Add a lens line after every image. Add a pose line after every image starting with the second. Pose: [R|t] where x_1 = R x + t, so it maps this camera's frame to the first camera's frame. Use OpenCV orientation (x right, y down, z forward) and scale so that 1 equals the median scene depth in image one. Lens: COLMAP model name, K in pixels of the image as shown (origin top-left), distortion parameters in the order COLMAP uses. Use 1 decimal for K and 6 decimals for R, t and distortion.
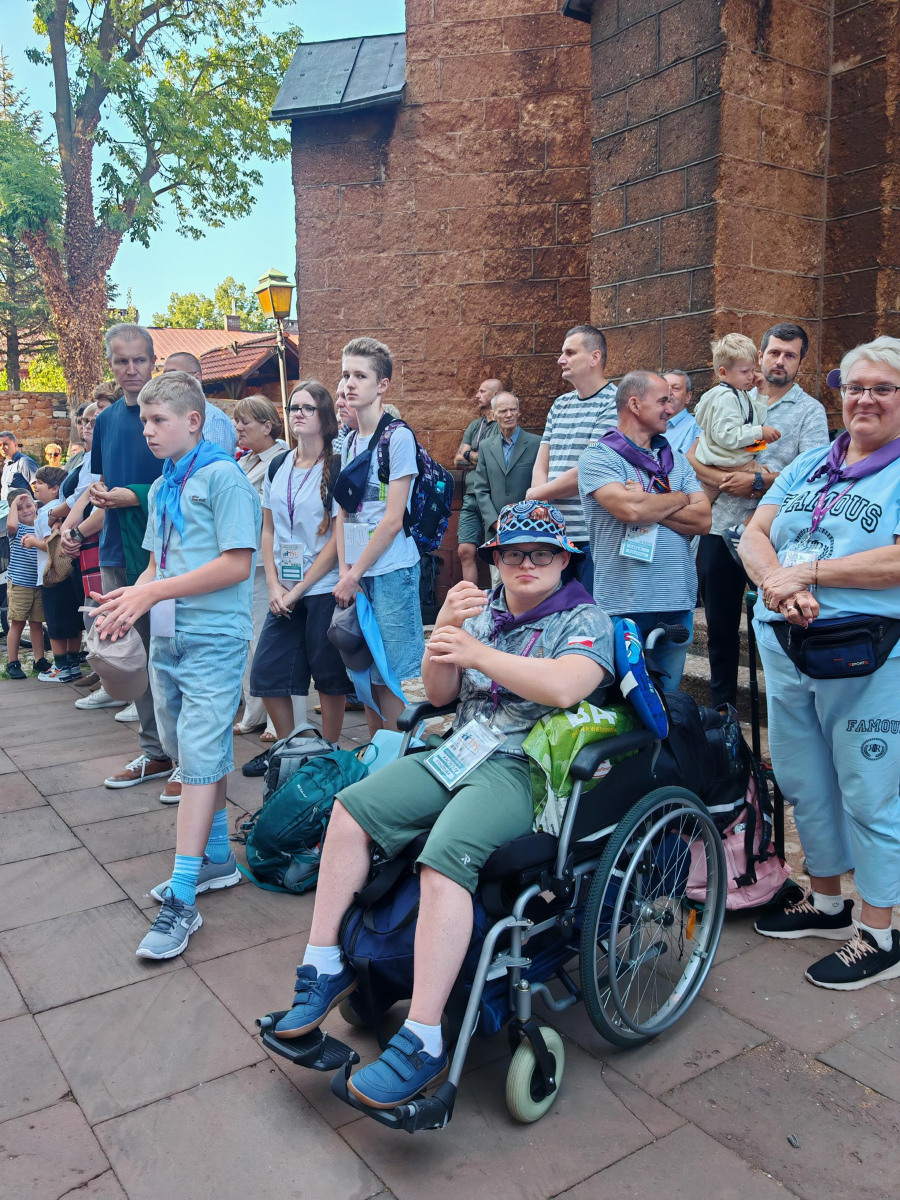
lens RADIAL K [[963.6, 0, 447.8], [0, 963.6, 628.5], [0, 0, 1]] dist [-0.021982, 0.003621]
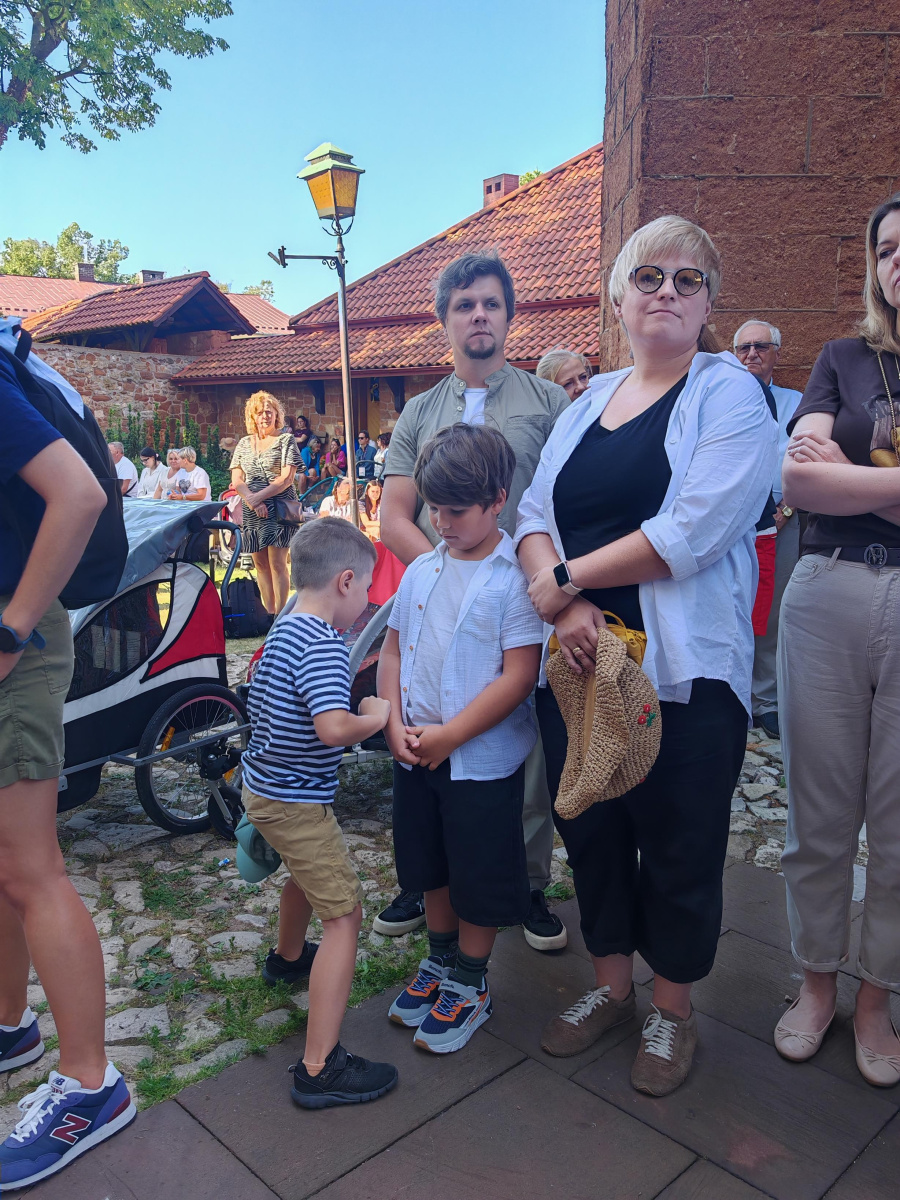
lens RADIAL K [[957.1, 0, 449.1], [0, 957.1, 613.4], [0, 0, 1]] dist [-0.007735, -0.004799]
pose [[0.984951, -0.024978, 0.171022, -0.530849], [0.022374, 0.999603, 0.017134, -0.119957], [-0.171382, -0.013050, 0.985118, 0.743225]]
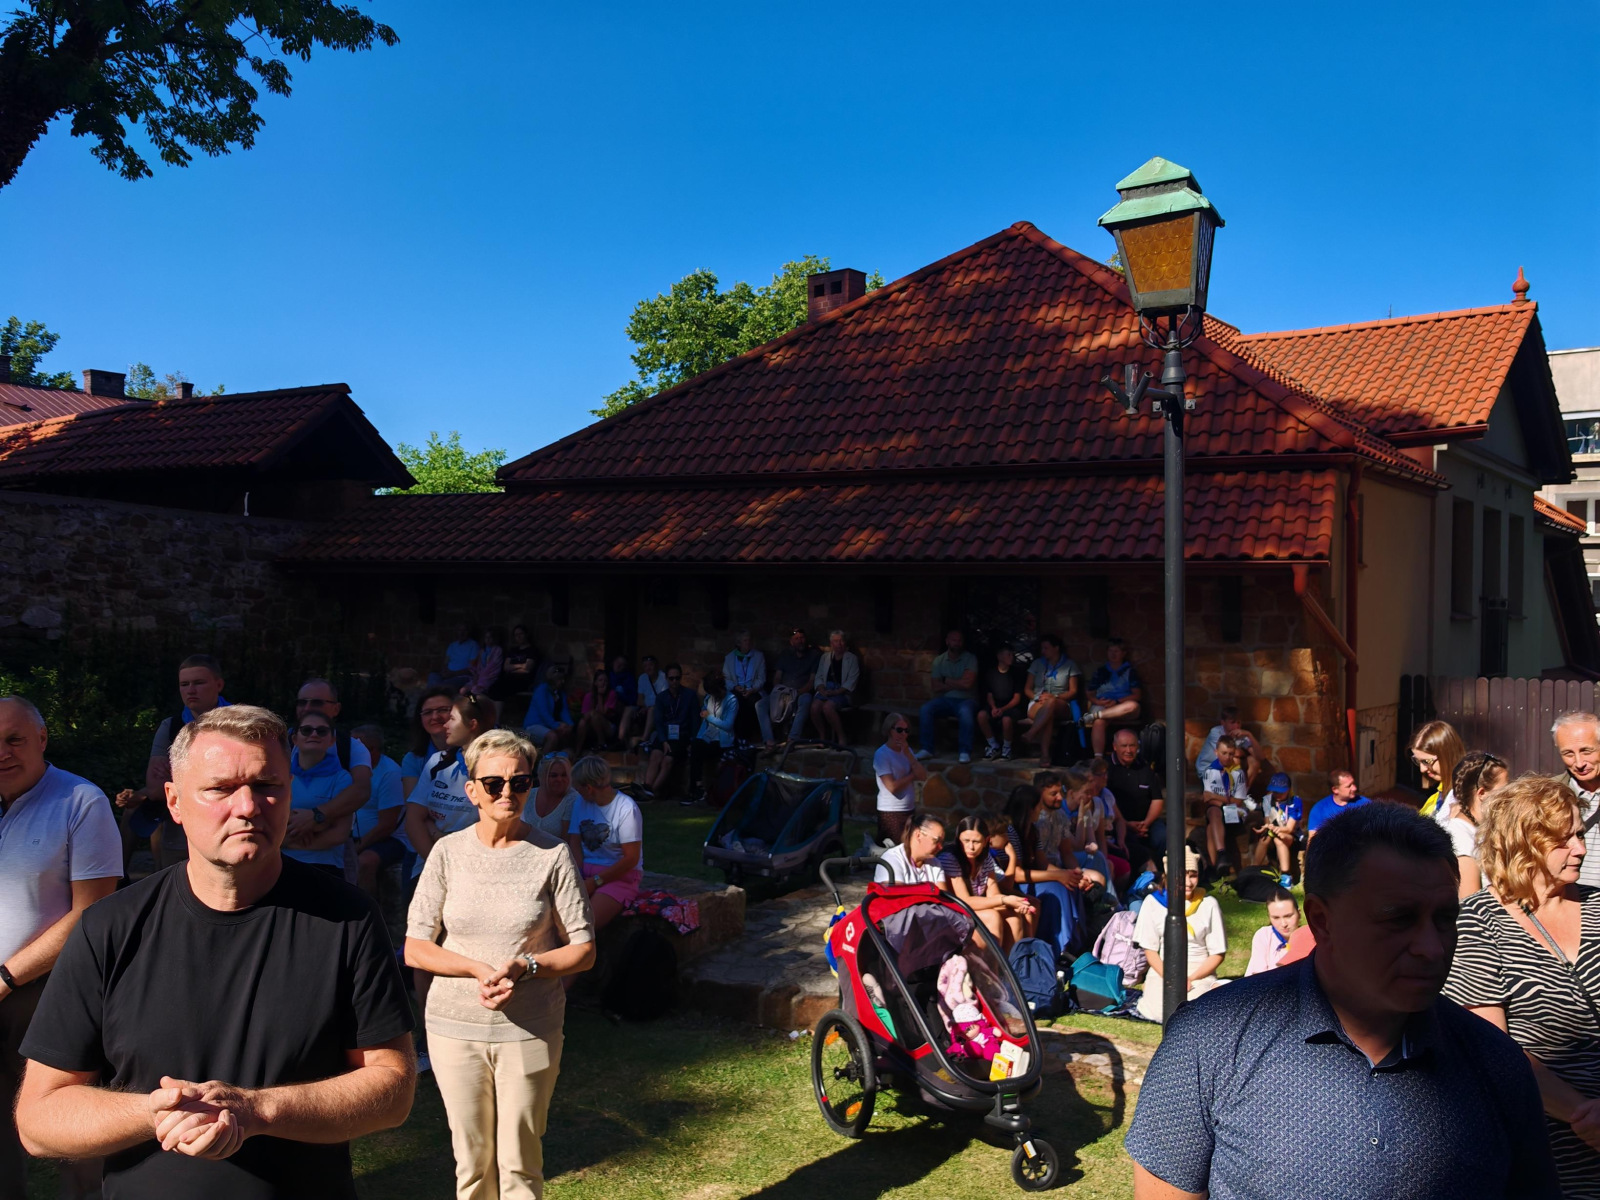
lens RADIAL K [[1284.7, 0, 799.6], [0, 1284.7, 640.4], [0, 0, 1]] dist [-0.021982, 0.003621]
pose [[0.907522, 0.007710, 0.419933, -1.107779], [0.052295, 0.989977, -0.131193, -0.394159], [-0.416735, 0.141021, 0.898023, 1.624818]]
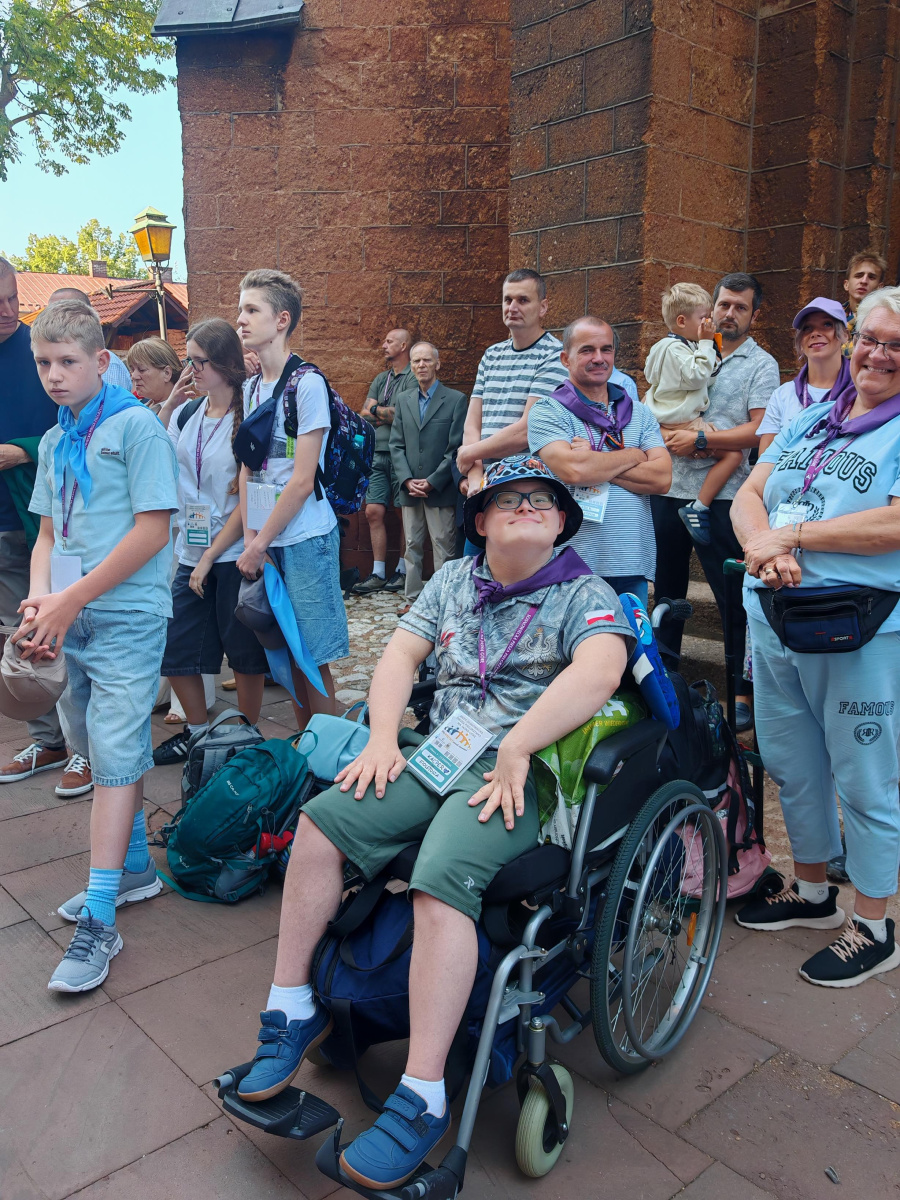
lens RADIAL K [[965.4, 0, 451.8], [0, 965.4, 622.6], [0, 0, 1]] dist [-0.034075, 0.023119]
pose [[0.991611, -0.011881, 0.128713, -0.039076], [0.007300, 0.999325, 0.036004, -0.007276], [-0.129054, -0.034762, 0.991028, 0.065026]]
